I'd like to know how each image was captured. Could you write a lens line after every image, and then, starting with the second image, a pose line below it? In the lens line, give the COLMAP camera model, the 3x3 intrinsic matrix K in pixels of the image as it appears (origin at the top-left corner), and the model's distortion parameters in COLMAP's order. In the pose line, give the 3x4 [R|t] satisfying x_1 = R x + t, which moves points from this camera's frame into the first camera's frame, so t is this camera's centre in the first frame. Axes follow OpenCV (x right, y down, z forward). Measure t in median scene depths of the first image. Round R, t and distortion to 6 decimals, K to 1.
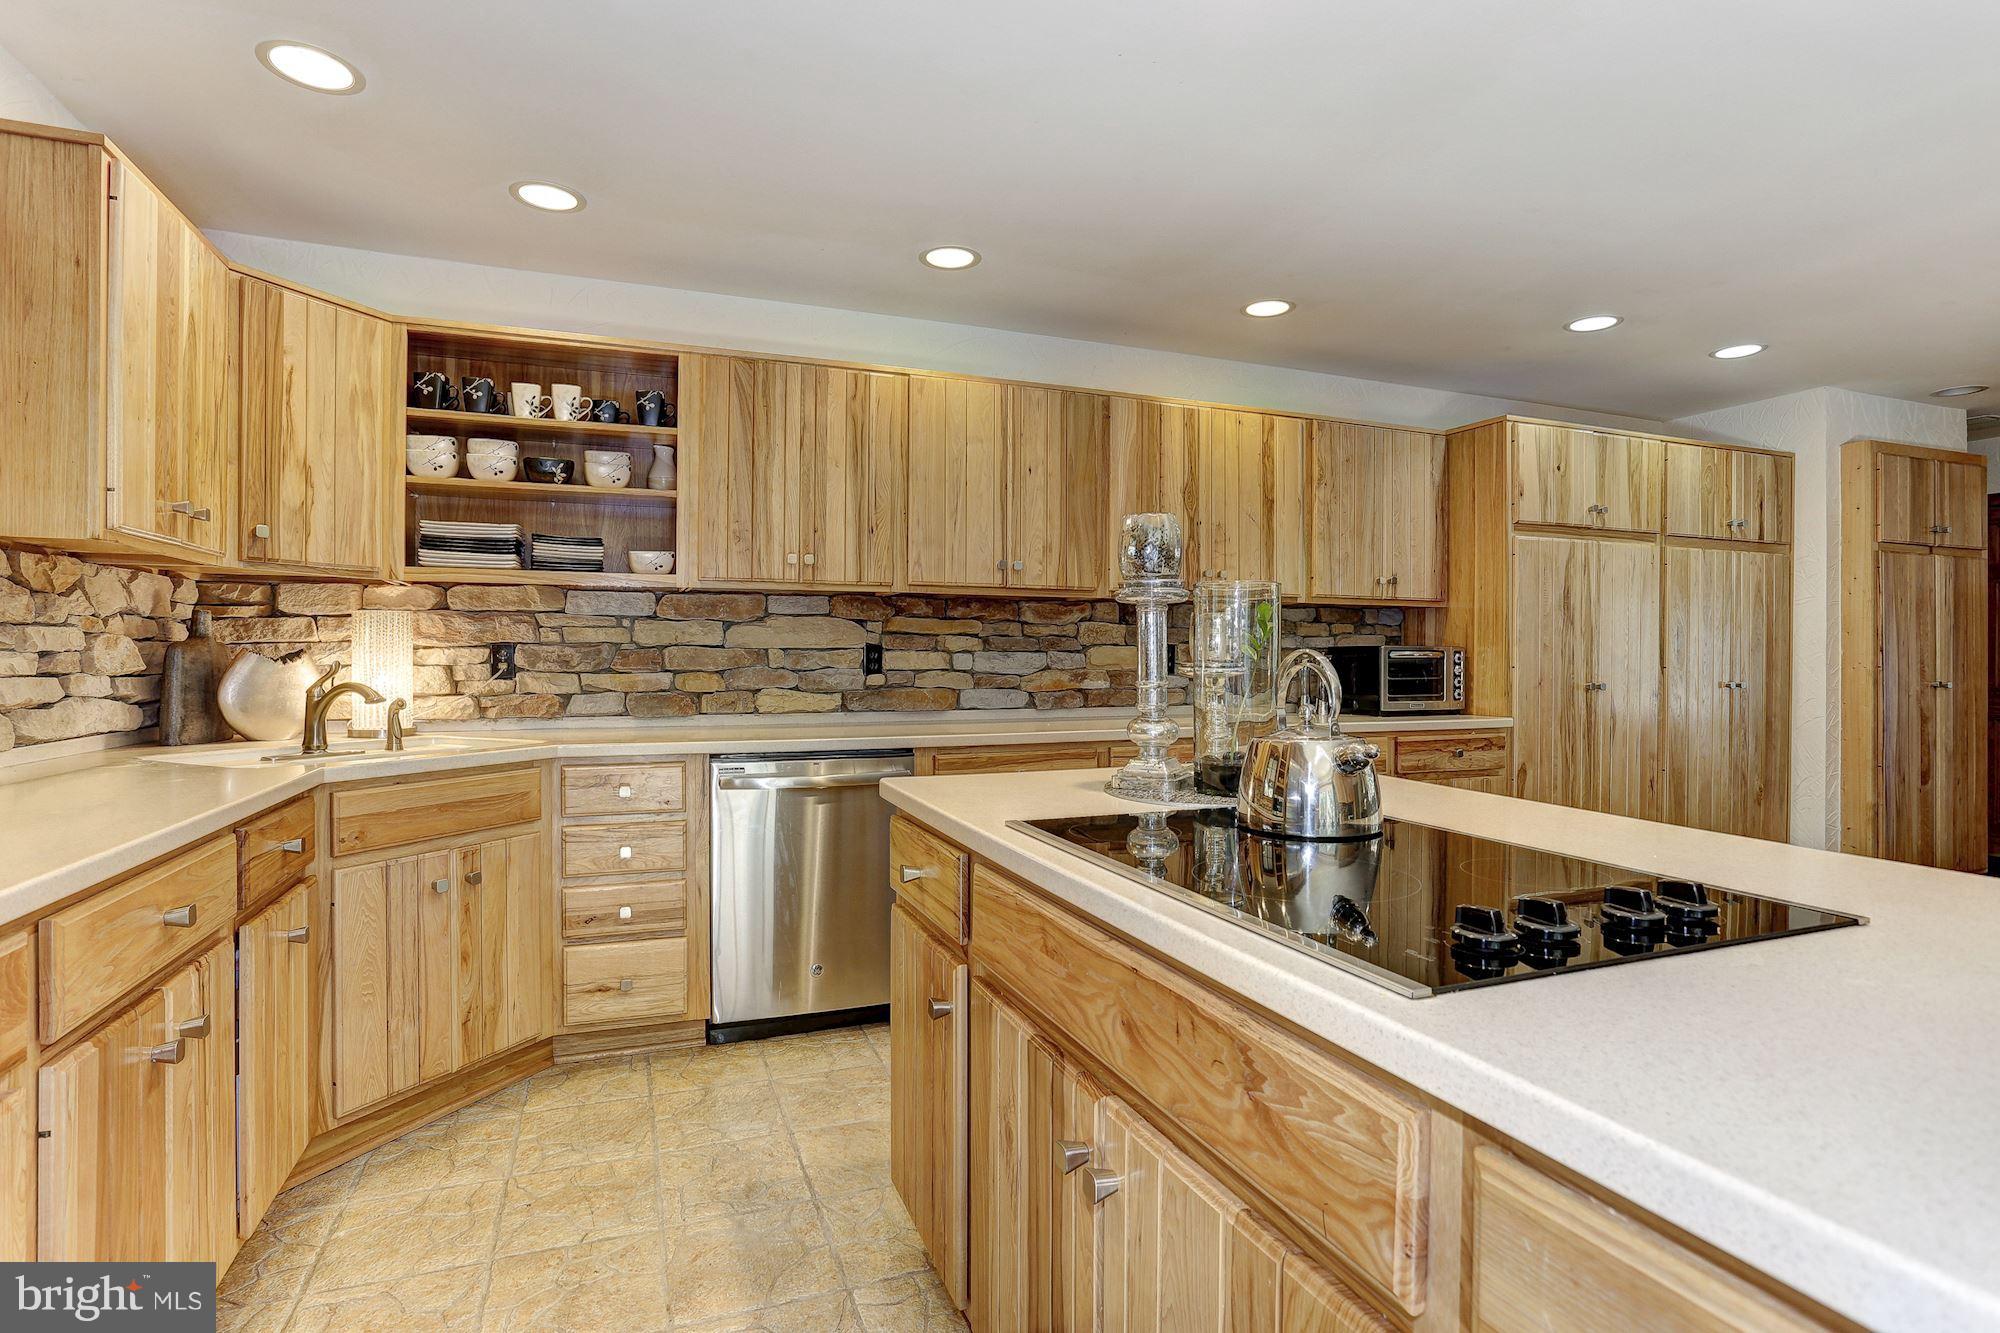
lens RADIAL K [[993.8, 0, 982.5], [0, 993.8, 656.5], [0, 0, 1]] dist [-0.061001, 0.033218]
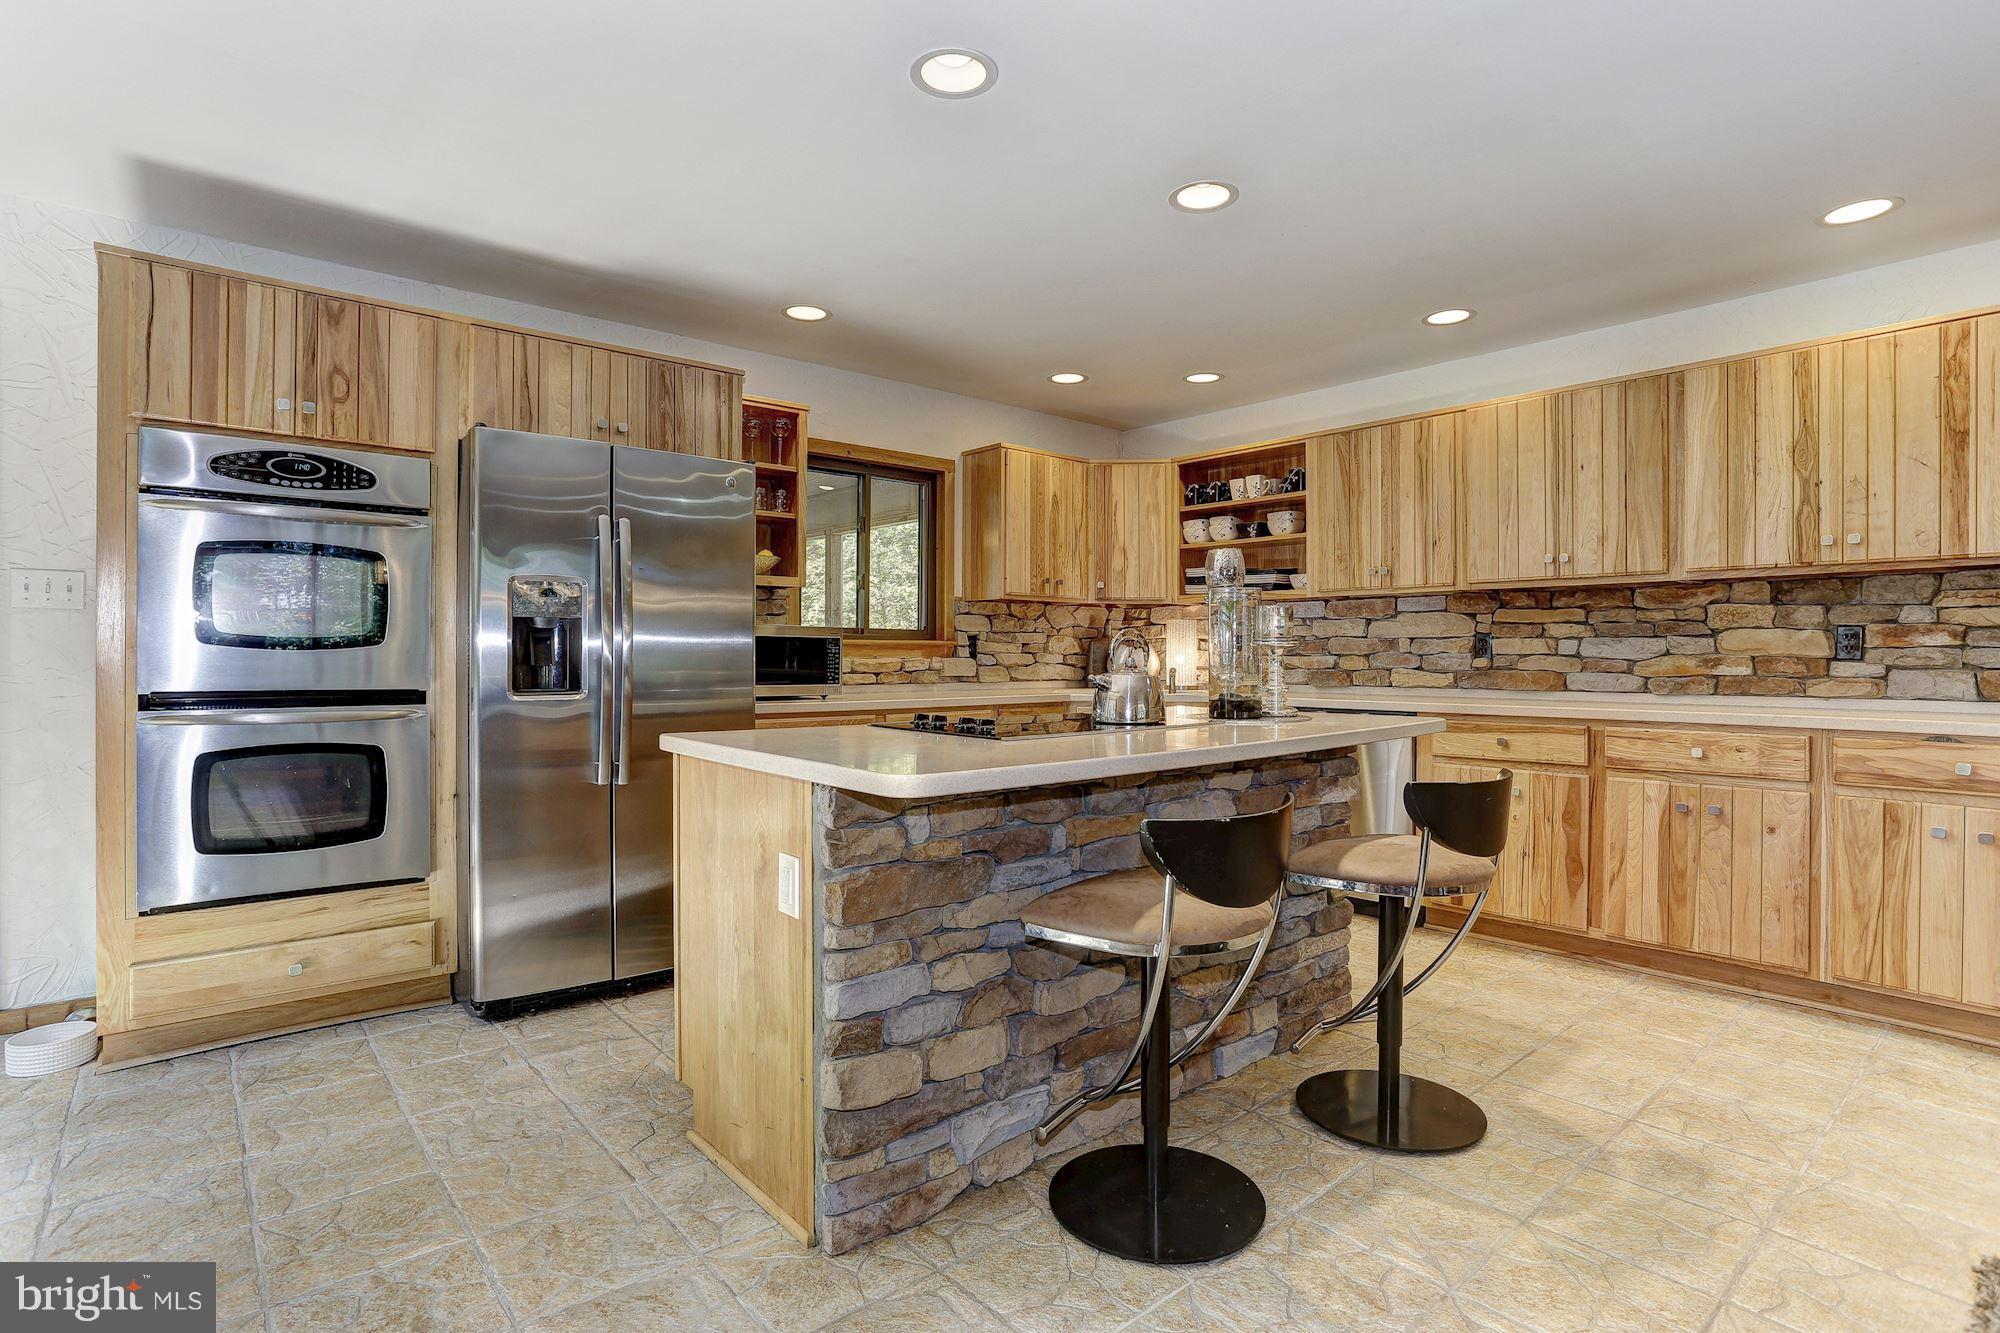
lens RADIAL K [[993.8, 0, 982.5], [0, 993.8, 656.5], [0, 0, 1]] dist [-0.061001, 0.033218]
pose [[0.332908, -0.001542, -0.942958, 0.809920], [-0.002400, 0.999994, -0.002483, 0.020546], [0.942956, 0.003090, 0.332902, 0.039698]]
